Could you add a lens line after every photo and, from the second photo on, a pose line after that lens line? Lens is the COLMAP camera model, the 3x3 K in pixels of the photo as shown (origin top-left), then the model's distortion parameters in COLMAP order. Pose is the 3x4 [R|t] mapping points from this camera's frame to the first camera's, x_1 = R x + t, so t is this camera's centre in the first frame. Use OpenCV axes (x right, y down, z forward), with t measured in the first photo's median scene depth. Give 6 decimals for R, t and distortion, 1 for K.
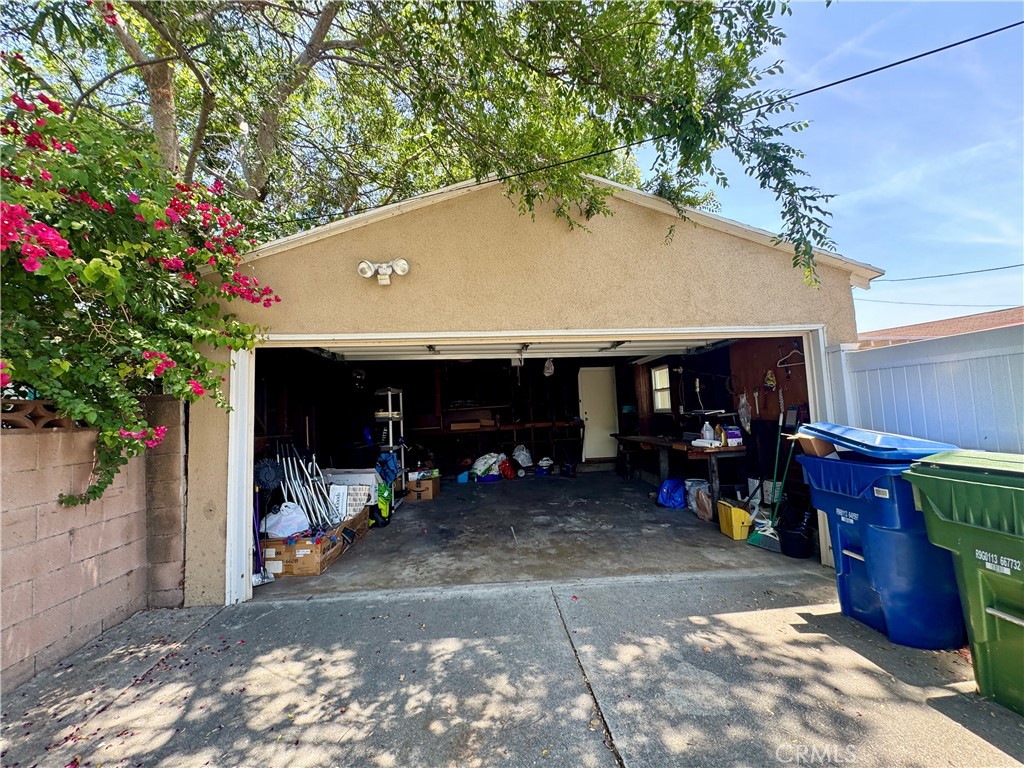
lens RADIAL K [[420.9, 0, 515.9], [0, 420.9, 381.9], [0, 0, 1]] dist [-0.005988, 0.001529]
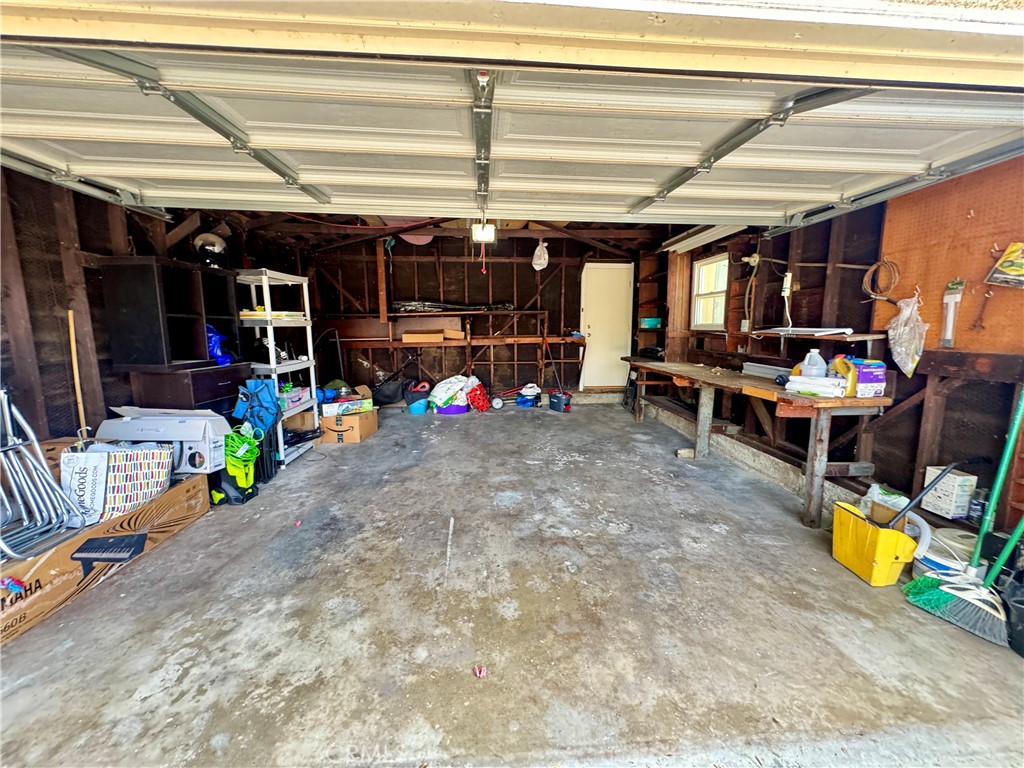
lens RADIAL K [[420.9, 0, 514.1], [0, 420.9, 383.5], [0, 0, 1]] dist [-0.005988, 0.001529]
pose [[0.999267, 0.037817, 0.005934, 0.061004], [-0.038222, 0.977082, 0.209401, 0.038369], [0.002121, -0.209475, 0.977812, 0.450579]]
